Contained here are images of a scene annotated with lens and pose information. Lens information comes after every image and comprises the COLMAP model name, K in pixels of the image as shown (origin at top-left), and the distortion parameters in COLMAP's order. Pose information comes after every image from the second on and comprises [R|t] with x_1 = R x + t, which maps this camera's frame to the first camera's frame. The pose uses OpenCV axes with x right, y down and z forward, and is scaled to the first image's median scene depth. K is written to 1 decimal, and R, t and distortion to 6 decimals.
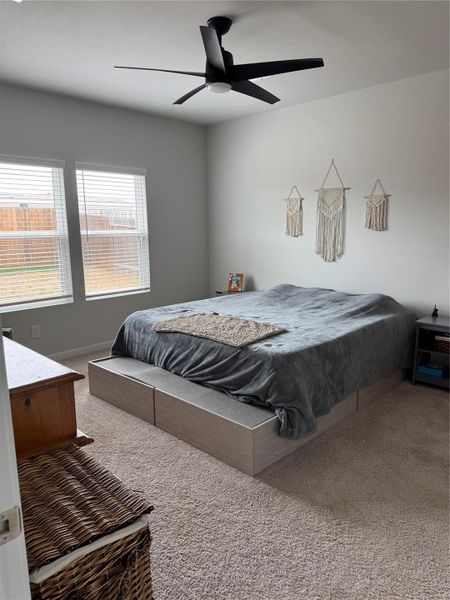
lens RADIAL K [[412.3, 0, 225.7], [0, 412.3, 298.2], [0, 0, 1]] dist [0.052880, -0.004129]
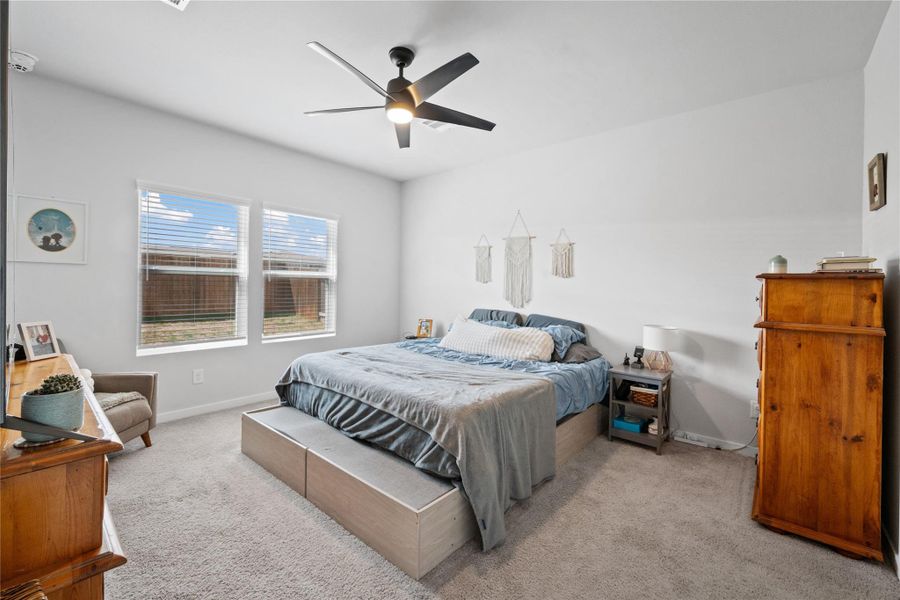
lens RADIAL K [[367.5, 0, 450.0], [0, 367.5, 280.1], [0, 0, 1]] dist [0.001857, 0.000037]
pose [[0.997863, 0.028475, 0.058802, 0.042462], [-0.016967, 0.982088, -0.187655, 0.017956], [-0.063093, 0.186257, 0.980473, 0.164333]]
